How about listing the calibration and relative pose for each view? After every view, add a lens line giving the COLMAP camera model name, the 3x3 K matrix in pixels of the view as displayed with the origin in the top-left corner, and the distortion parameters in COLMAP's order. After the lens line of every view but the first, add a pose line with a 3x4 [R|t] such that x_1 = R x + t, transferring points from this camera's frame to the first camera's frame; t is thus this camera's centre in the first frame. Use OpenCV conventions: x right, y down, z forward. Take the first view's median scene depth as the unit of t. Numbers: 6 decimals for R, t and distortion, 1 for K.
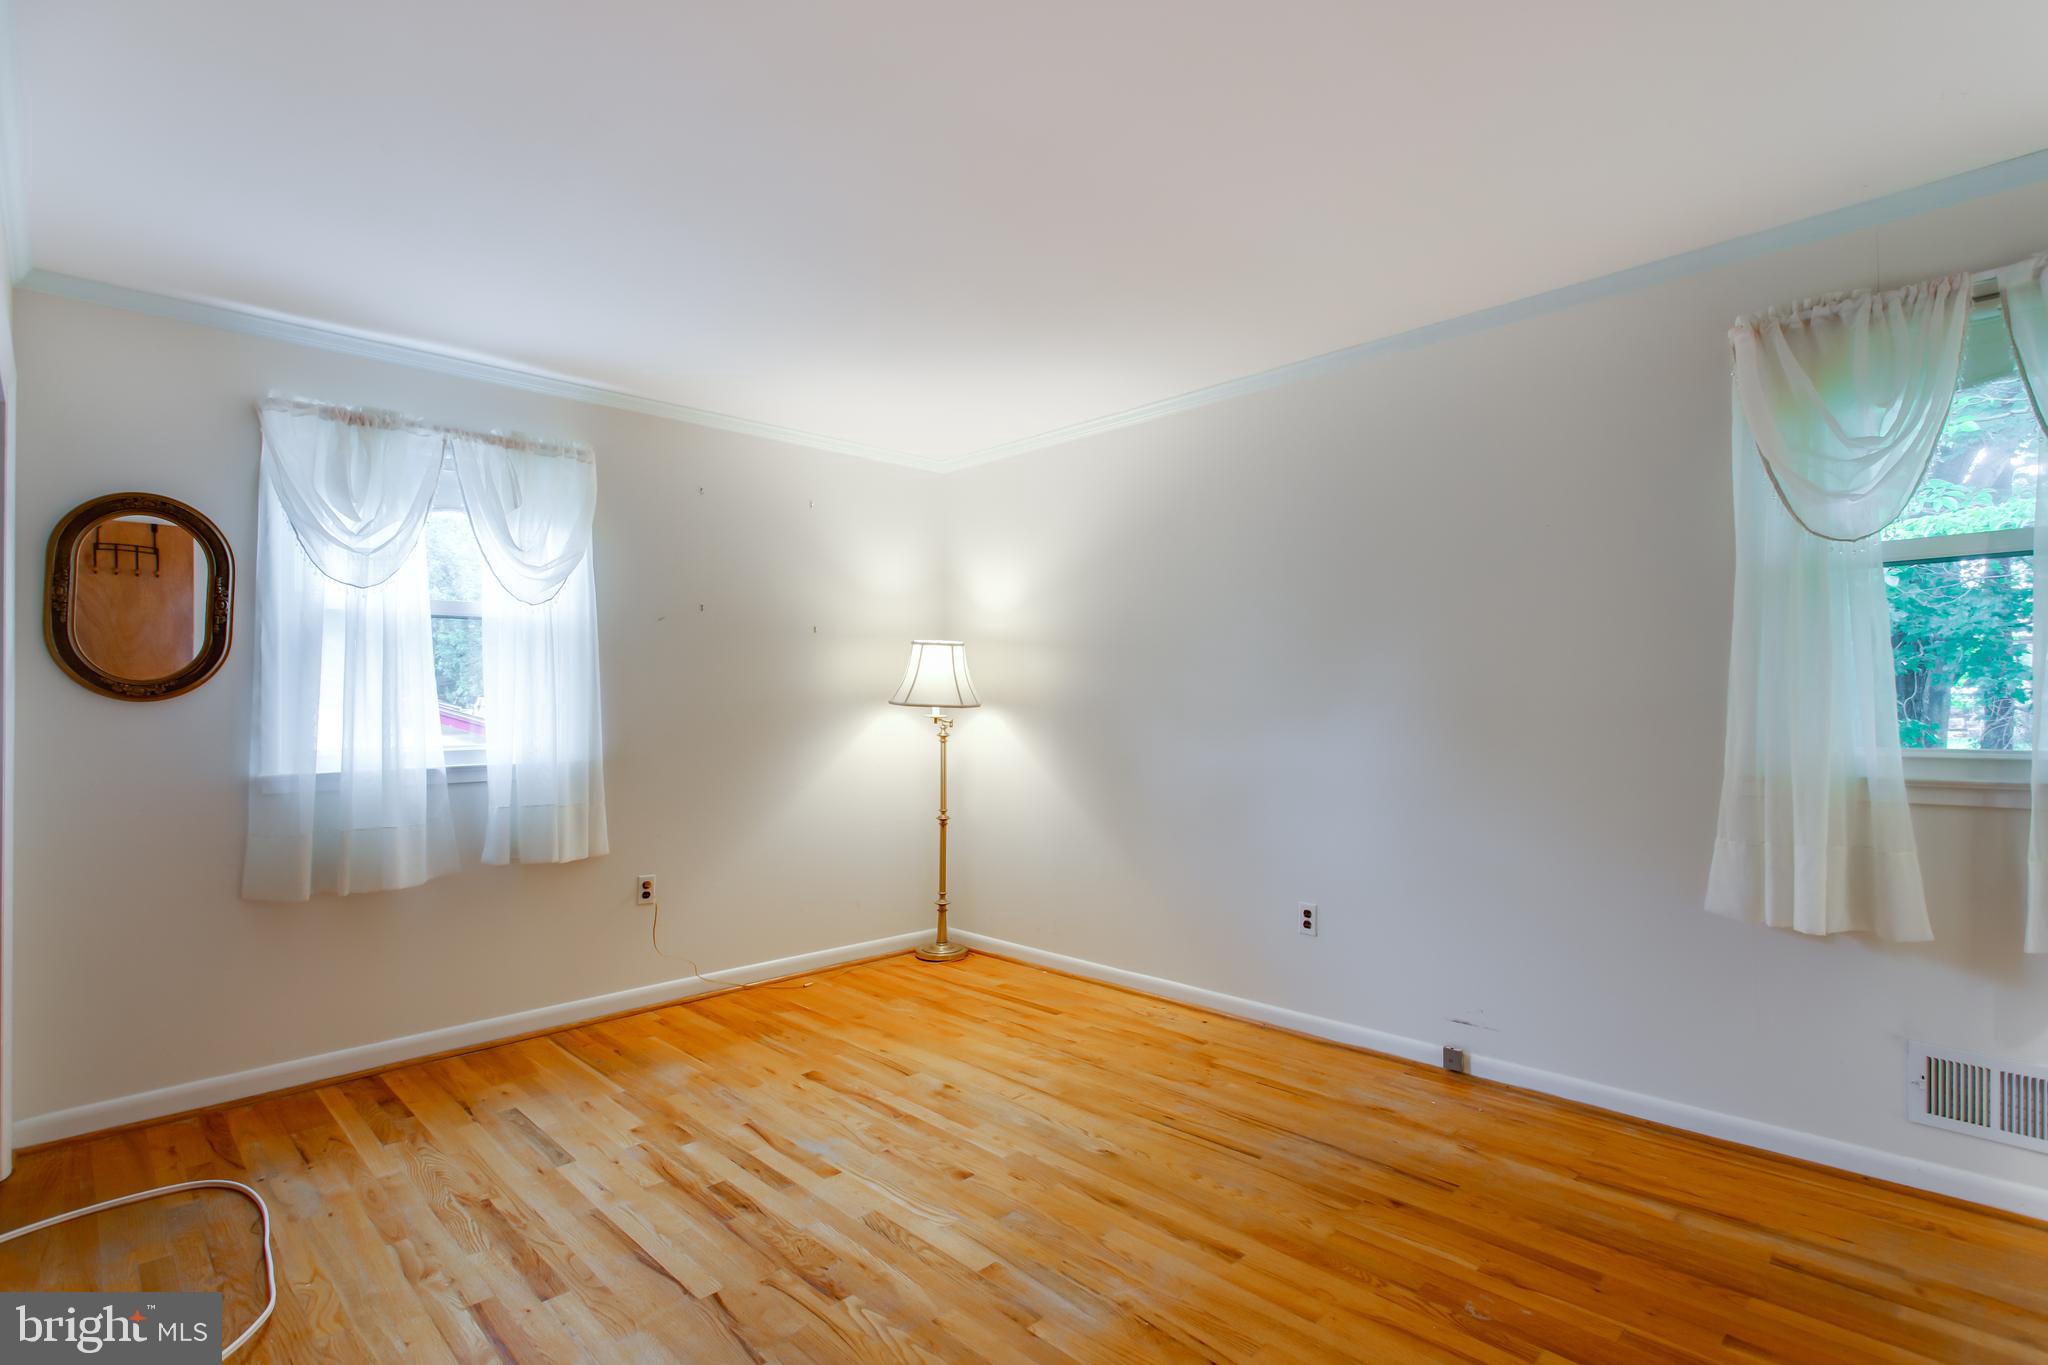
lens RADIAL K [[1000.7, 0, 1037.2], [0, 1000.7, 690.4], [0, 0, 1]] dist [-0.001455, 0.002232]
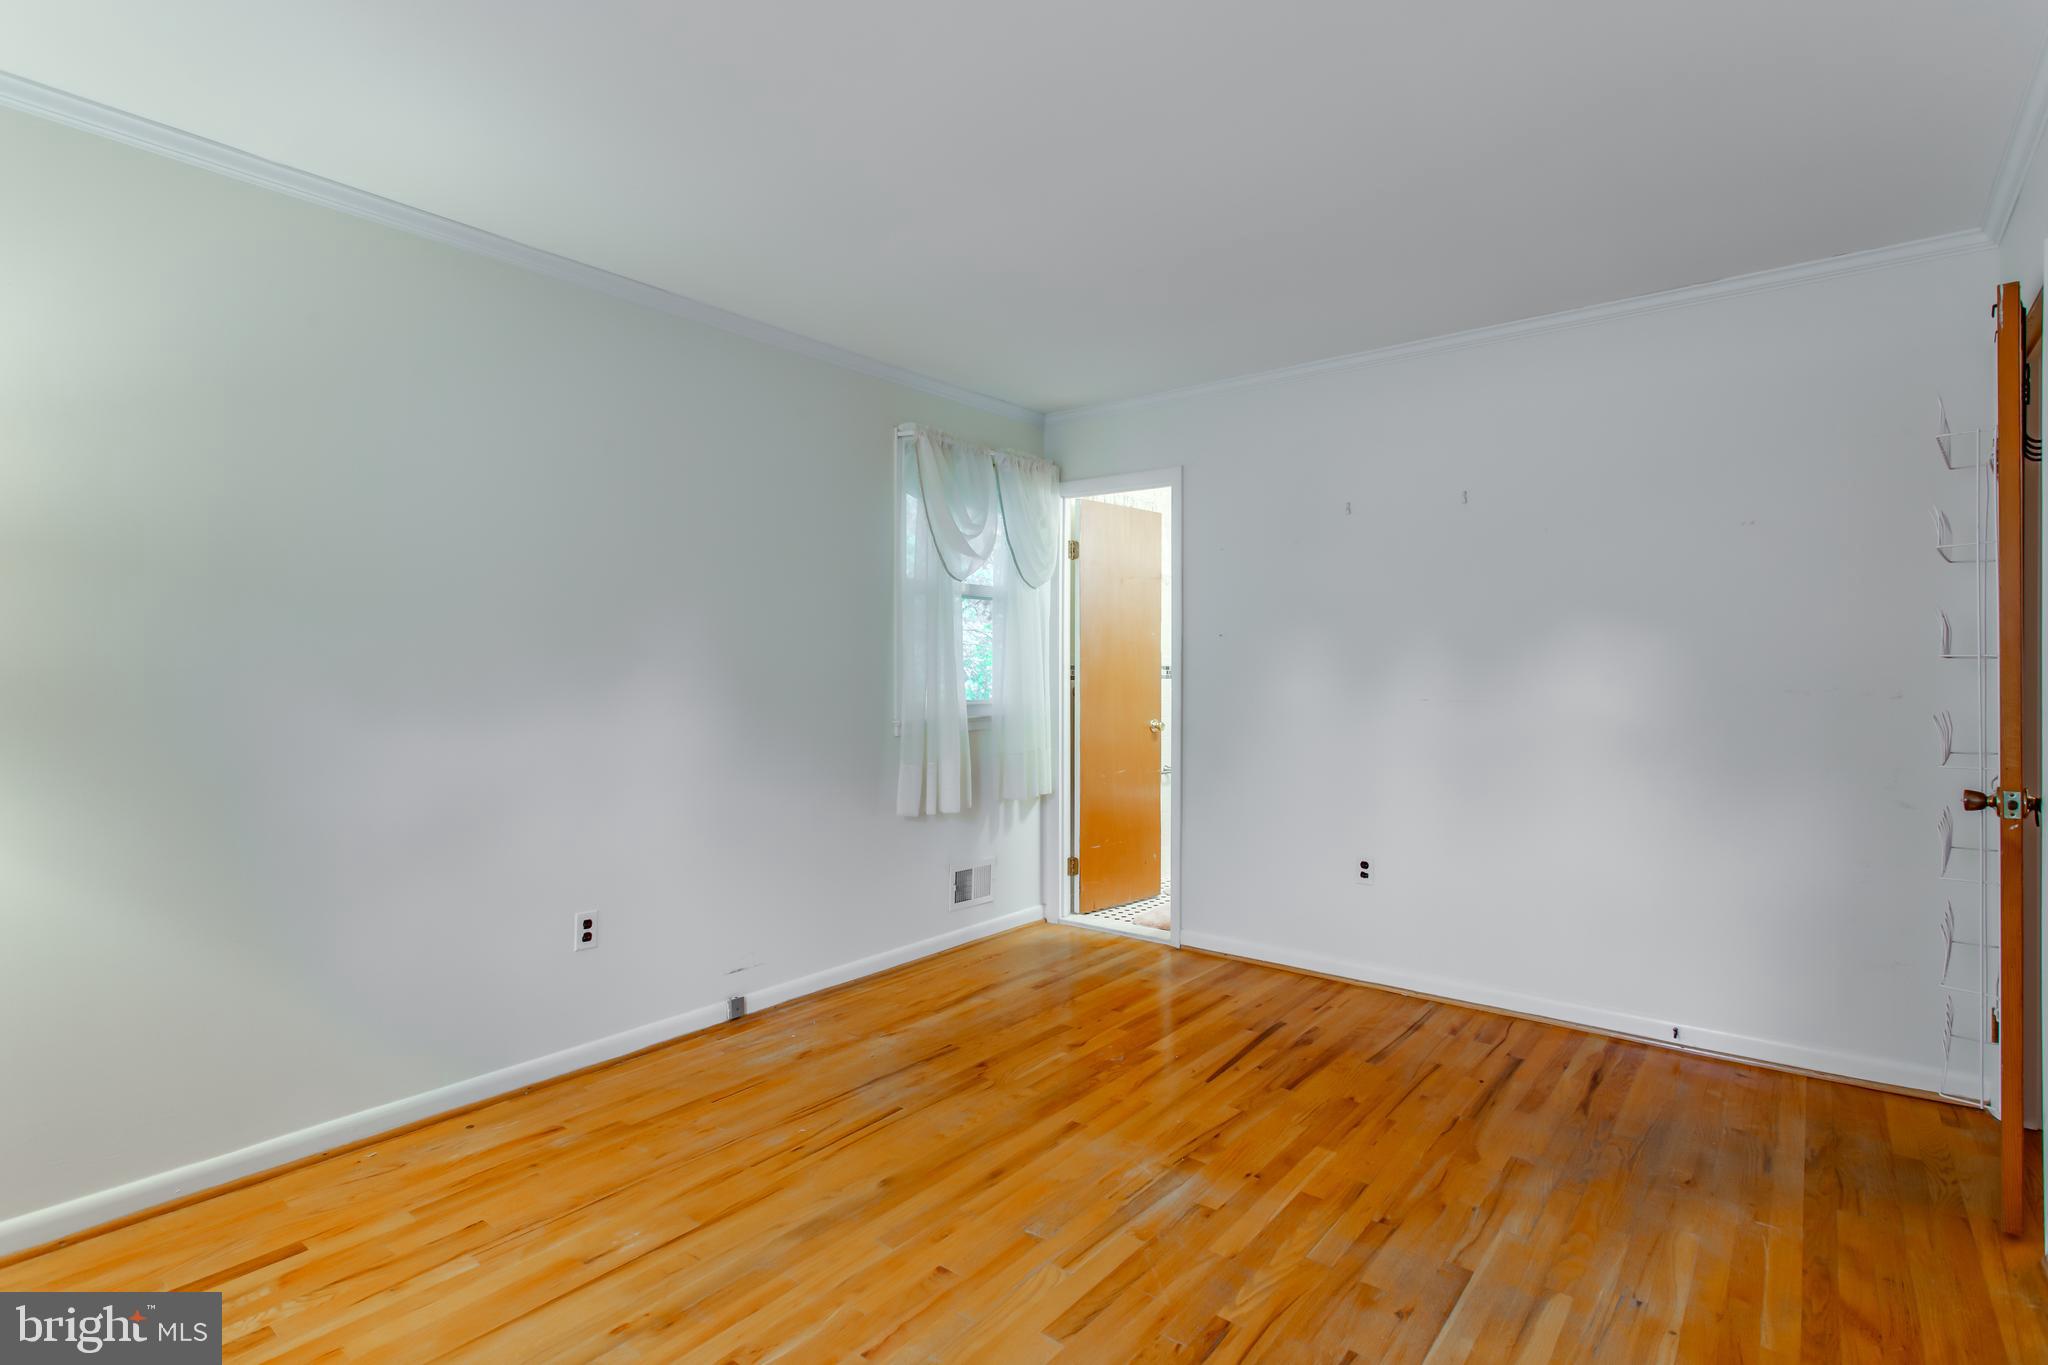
lens RADIAL K [[1000.7, 0, 1032.8], [0, 1000.7, 676.3], [0, 0, 1]] dist [-0.001455, 0.002232]
pose [[-0.125867, 0.002992, 0.992043, -0.722927], [-0.009126, 0.999950, -0.004173, 0.017225], [-0.992005, -0.009579, -0.125833, 0.868261]]
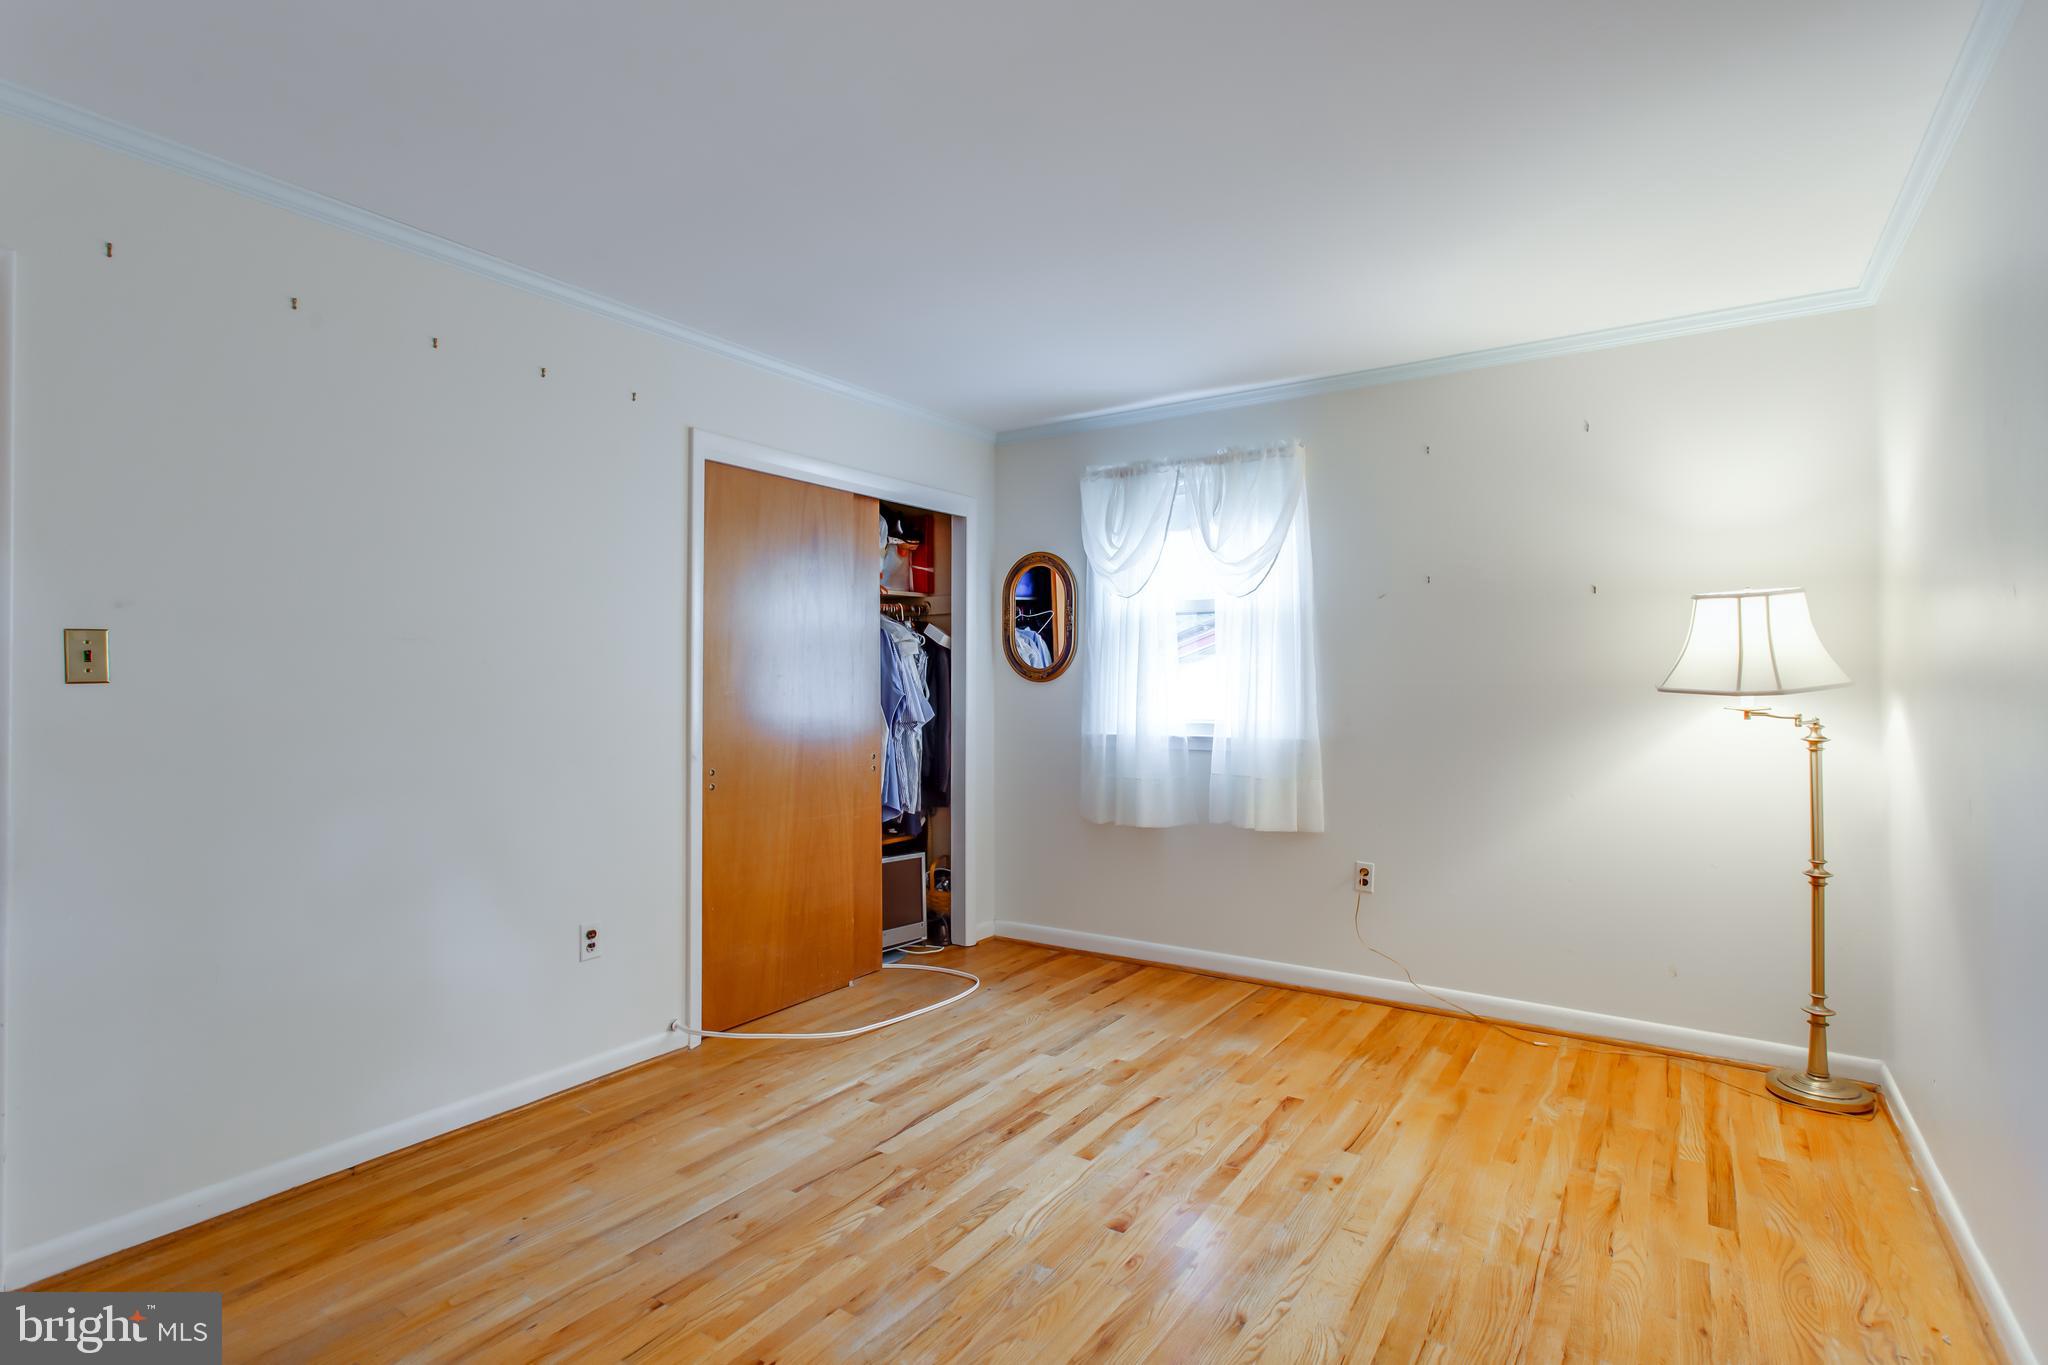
lens RADIAL K [[1000.7, 0, 1021.7], [0, 1000.7, 681.1], [0, 0, 1]] dist [-0.001455, 0.002232]
pose [[0.200473, 0.003545, -0.979693, 0.646899], [0.011365, 0.999918, 0.005944, -0.000607], [0.979633, -0.012326, 0.200416, 0.628210]]
